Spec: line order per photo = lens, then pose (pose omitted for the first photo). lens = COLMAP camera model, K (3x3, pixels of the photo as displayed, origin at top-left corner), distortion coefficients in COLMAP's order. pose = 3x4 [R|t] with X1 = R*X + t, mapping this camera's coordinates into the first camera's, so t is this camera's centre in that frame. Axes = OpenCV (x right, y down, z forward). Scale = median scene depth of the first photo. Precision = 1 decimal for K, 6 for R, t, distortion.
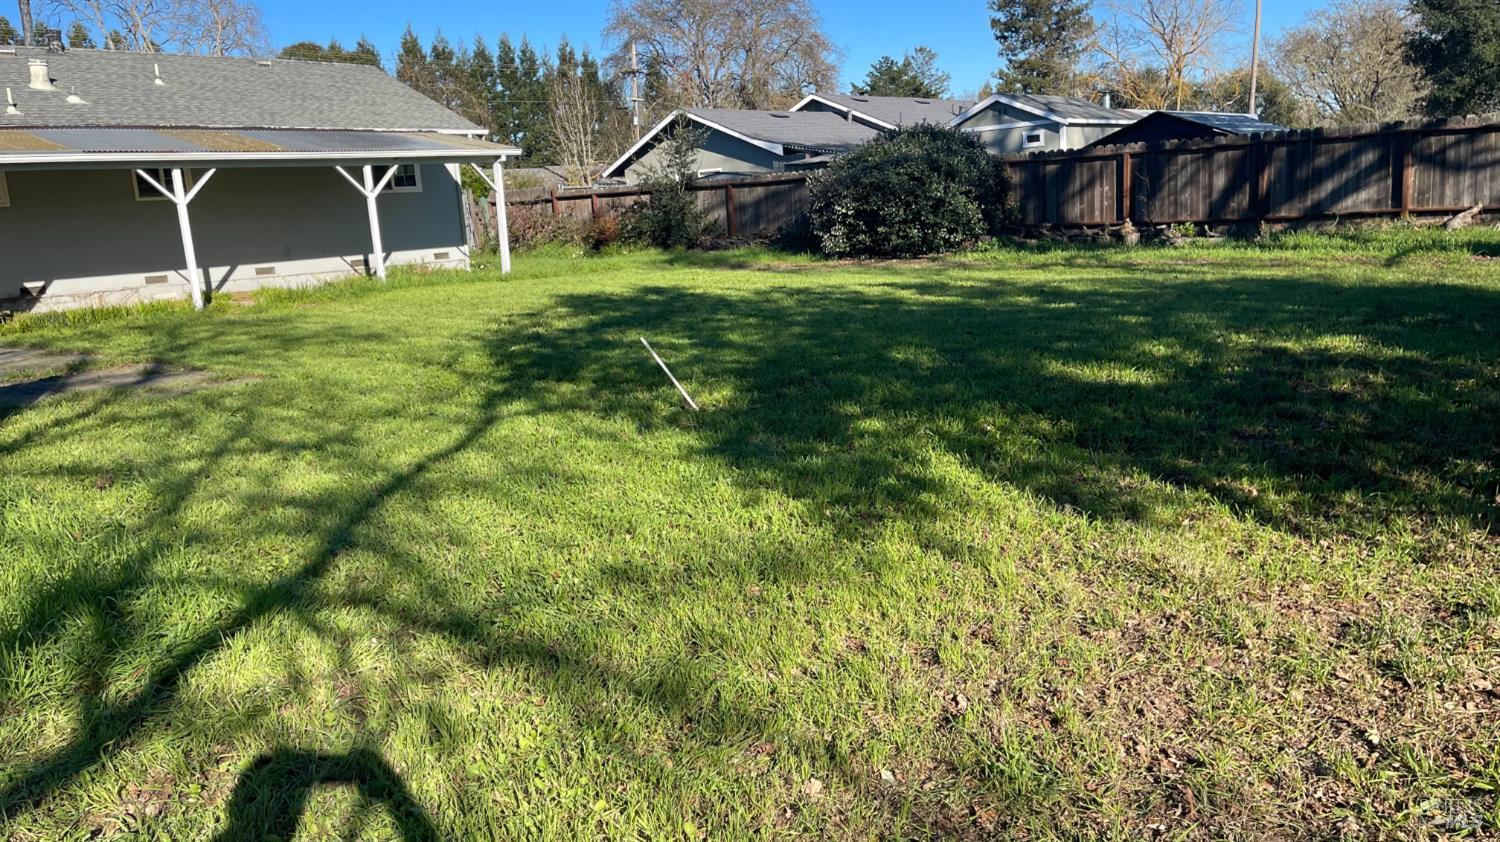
lens RADIAL K [[1123.8, 0, 782.7], [0, 1123.8, 414.4], [0, 0, 1]] dist [0.046576, -0.086766]
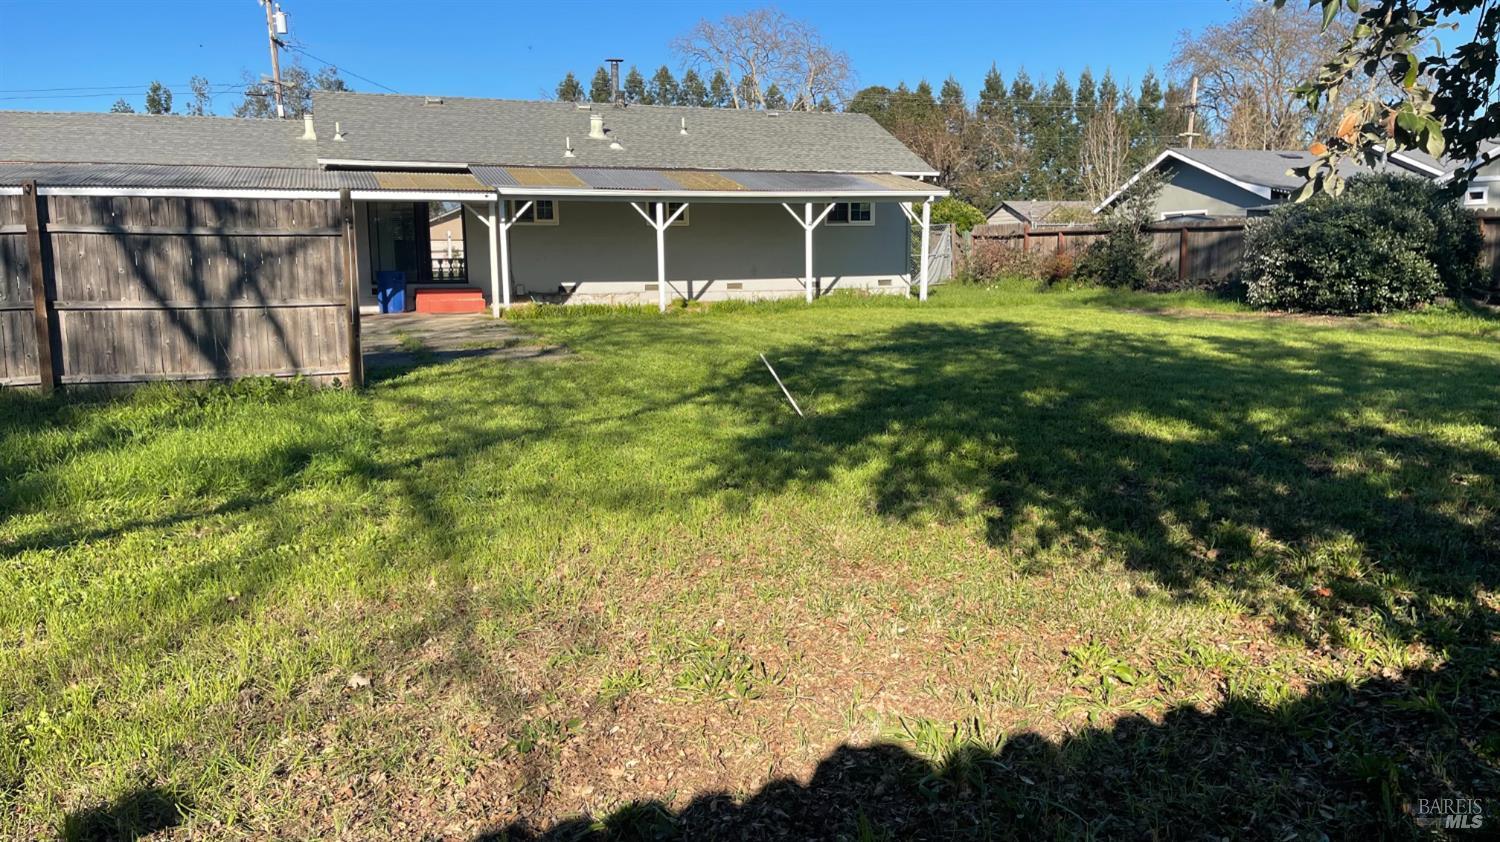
lens RADIAL K [[1123.8, 0, 782.7], [0, 1123.8, 414.4], [0, 0, 1]] dist [0.046576, -0.086766]
pose [[0.869850, 0.119609, -0.478597, 0.164811], [-0.130760, 0.991363, 0.010101, -0.006827], [0.475671, 0.053795, 0.877977, -0.034286]]
